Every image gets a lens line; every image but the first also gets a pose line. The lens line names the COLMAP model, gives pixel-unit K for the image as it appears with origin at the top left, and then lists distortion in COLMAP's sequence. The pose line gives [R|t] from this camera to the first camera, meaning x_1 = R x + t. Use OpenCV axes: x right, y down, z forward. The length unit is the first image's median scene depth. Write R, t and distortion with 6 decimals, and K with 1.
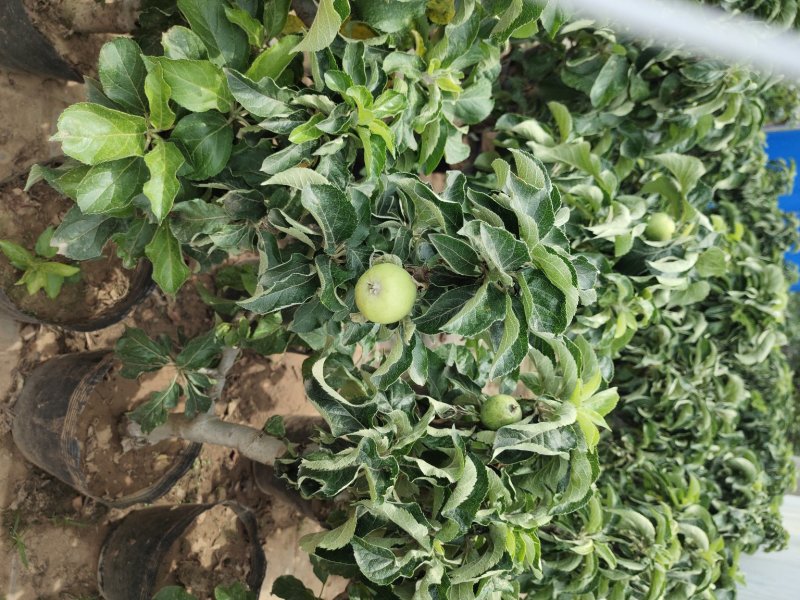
lens RADIAL K [[580.5, 0, 400.0], [0, 580.5, 300.0], [0, 0, 1]] dist [0.002124, -0.021592]
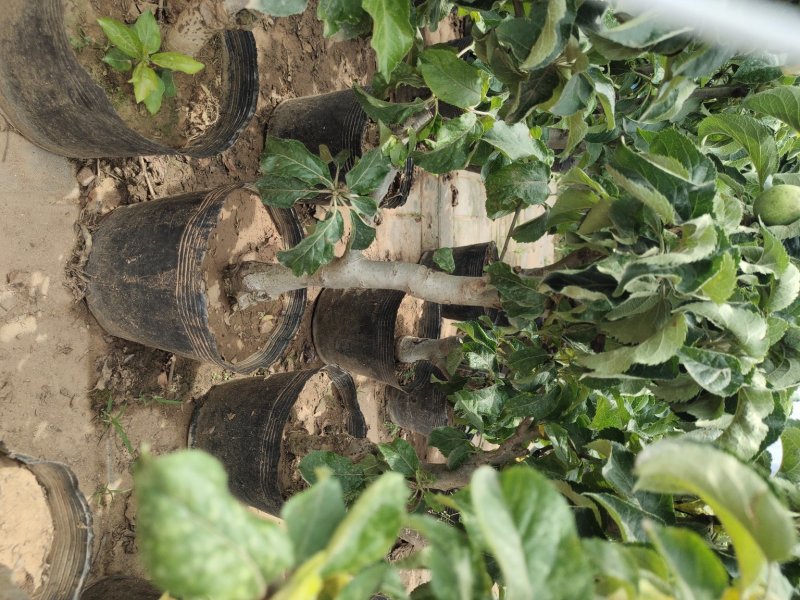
lens RADIAL K [[580.5, 0, 400.0], [0, 580.5, 300.0], [0, 0, 1]] dist [0.002124, -0.021592]
pose [[0.990197, -0.066527, 0.122819, -0.322941], [0.042643, 0.981293, 0.187737, 0.091468], [-0.133011, -0.180660, 0.974510, 0.135623]]
